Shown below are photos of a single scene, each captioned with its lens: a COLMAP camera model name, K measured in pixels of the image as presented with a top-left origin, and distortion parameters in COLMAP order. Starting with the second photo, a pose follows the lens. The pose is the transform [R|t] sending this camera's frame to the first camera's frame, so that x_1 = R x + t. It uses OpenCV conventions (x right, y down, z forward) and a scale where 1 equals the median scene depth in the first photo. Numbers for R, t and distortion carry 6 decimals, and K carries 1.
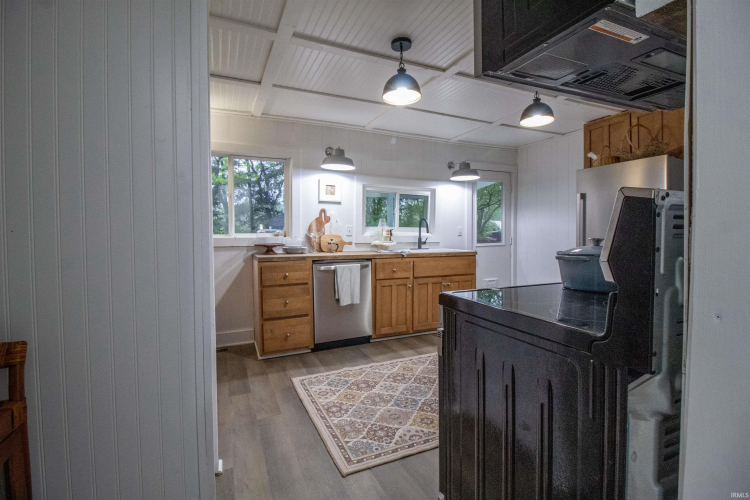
lens RADIAL K [[346.6, 0, 376.6], [0, 346.6, 238.3], [0, 0, 1]] dist [0.001193, -0.013325]
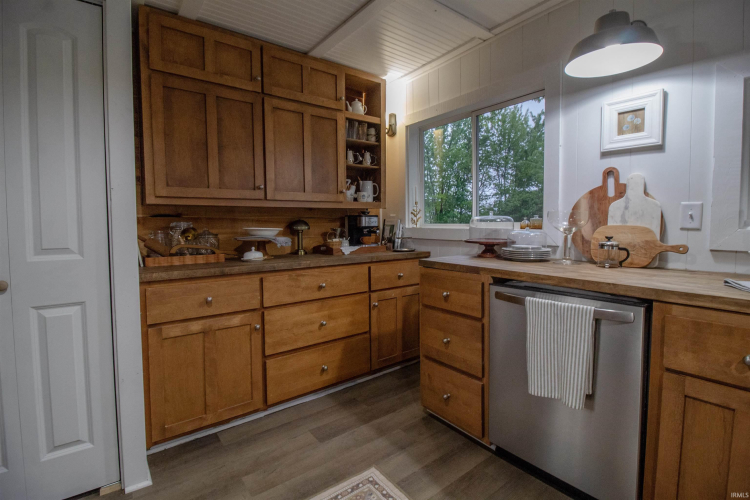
lens RADIAL K [[346.6, 0, 376.6], [0, 346.6, 238.3], [0, 0, 1]] dist [0.001193, -0.013325]
pose [[0.219099, 0.048551, -0.974494, 0.314376], [-0.009725, 0.998820, 0.047576, -0.017792], [0.975654, -0.000947, 0.219313, 0.856260]]
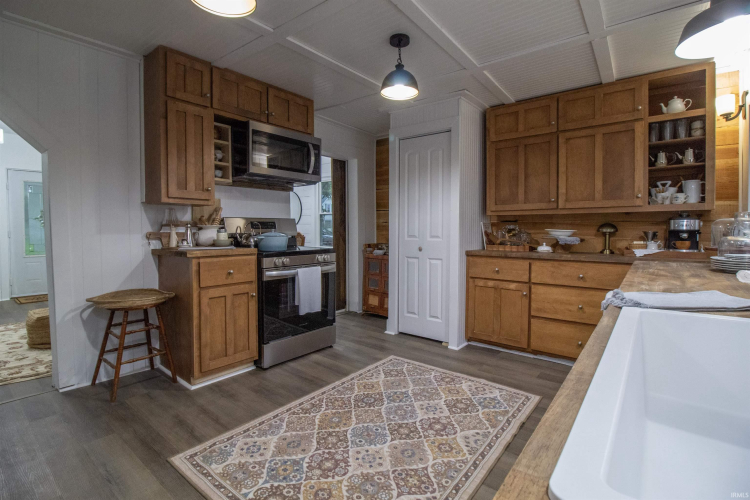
lens RADIAL K [[346.6, 0, 376.6], [0, 346.6, 238.3], [0, 0, 1]] dist [0.001193, -0.013325]
pose [[-0.886731, 0.020773, -0.461819, 0.490456], [-0.000841, 0.998916, 0.046548, -0.024234], [0.462285, 0.041664, -0.885752, 1.519998]]
